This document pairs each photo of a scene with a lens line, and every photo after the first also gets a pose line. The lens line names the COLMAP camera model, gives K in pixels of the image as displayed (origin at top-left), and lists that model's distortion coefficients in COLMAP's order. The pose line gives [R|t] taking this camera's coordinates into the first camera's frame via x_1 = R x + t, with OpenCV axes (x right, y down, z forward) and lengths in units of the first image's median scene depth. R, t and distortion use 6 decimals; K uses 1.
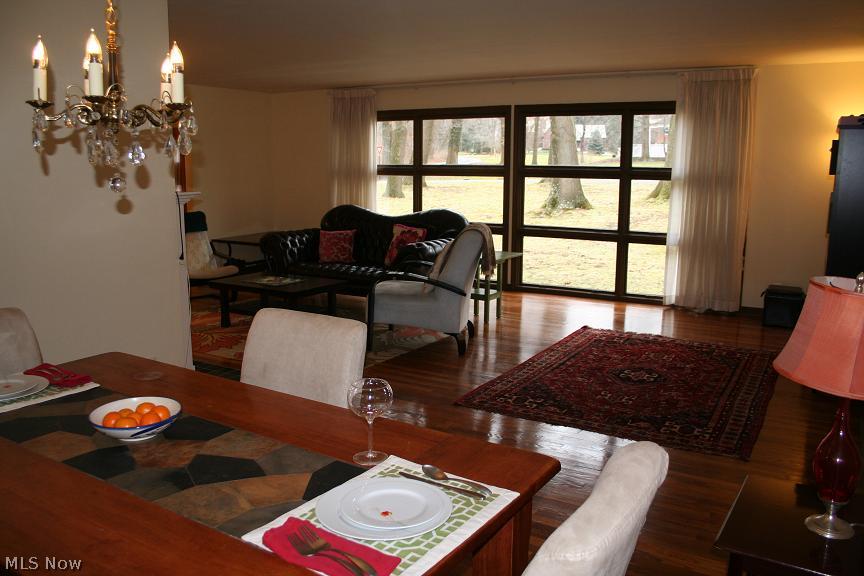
lens RADIAL K [[716.6, 0, 430.7], [0, 716.6, 288.0], [0, 0, 1]] dist [-0.089708, 0.003178]
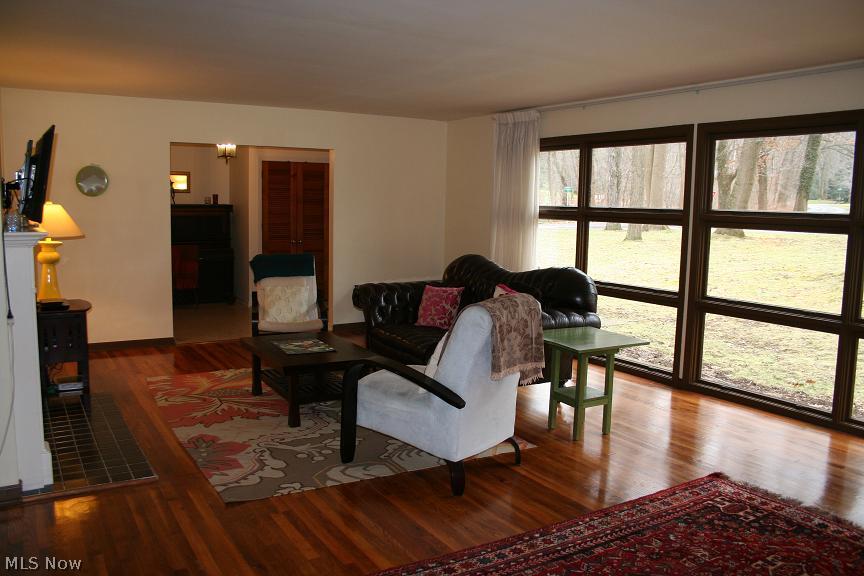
lens RADIAL K [[716.6, 0, 432.1], [0, 716.6, 287.2], [0, 0, 1]] dist [-0.089708, 0.003178]
pose [[0.885929, 0.068366, -0.458755, 0.206273], [-0.096492, 0.994603, -0.038120, -0.045197], [0.453674, 0.078038, 0.887745, 0.274339]]
